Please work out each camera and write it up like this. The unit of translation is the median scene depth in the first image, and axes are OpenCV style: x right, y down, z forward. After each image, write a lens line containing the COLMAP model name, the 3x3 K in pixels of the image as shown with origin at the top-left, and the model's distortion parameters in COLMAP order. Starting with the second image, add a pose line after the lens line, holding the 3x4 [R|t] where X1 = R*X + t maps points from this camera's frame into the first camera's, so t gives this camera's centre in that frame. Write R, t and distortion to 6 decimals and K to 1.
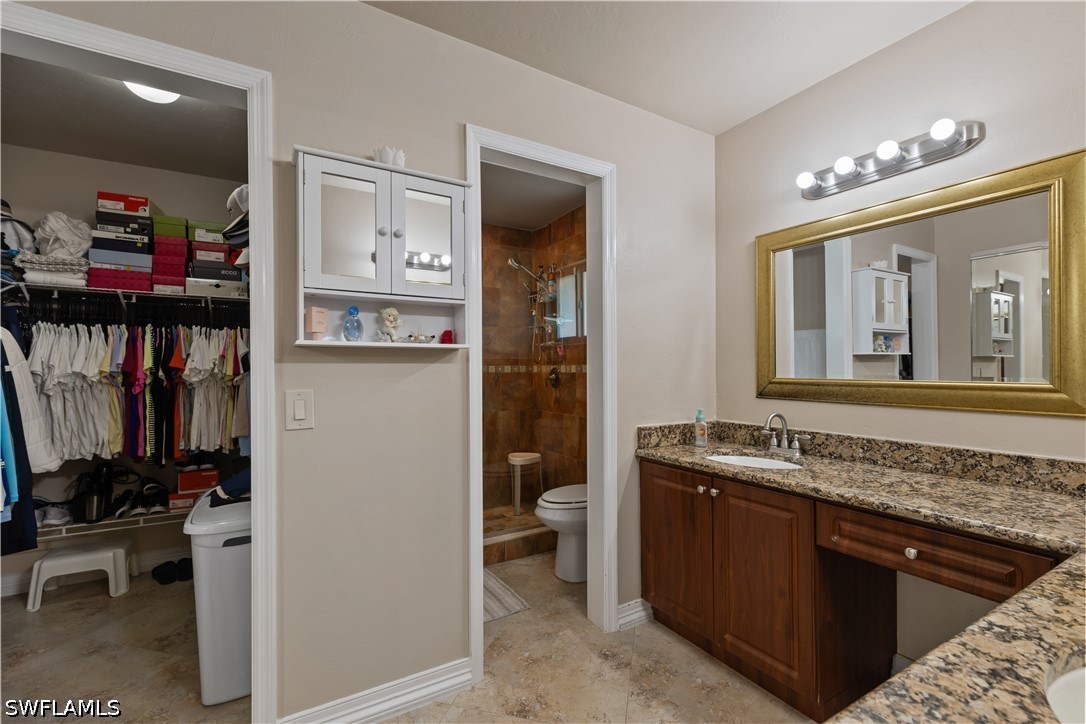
lens RADIAL K [[469.7, 0, 537.3], [0, 469.7, 364.1], [0, 0, 1]] dist [0.000703, 0.000158]
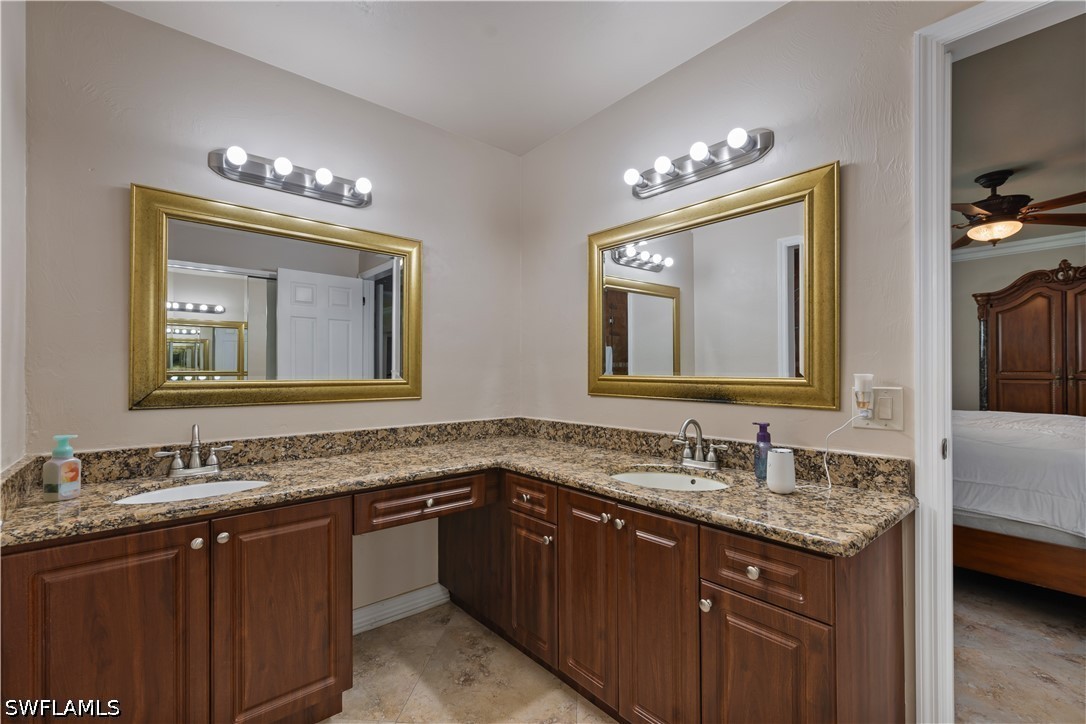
lens RADIAL K [[469.7, 0, 536.7], [0, 469.7, 370.0], [0, 0, 1]] dist [0.000703, 0.000158]
pose [[-0.175126, 0.007307, 0.984519, -0.426912], [-0.007724, 0.999931, -0.008795, 0.015797], [-0.984516, -0.009145, -0.175058, 0.650183]]
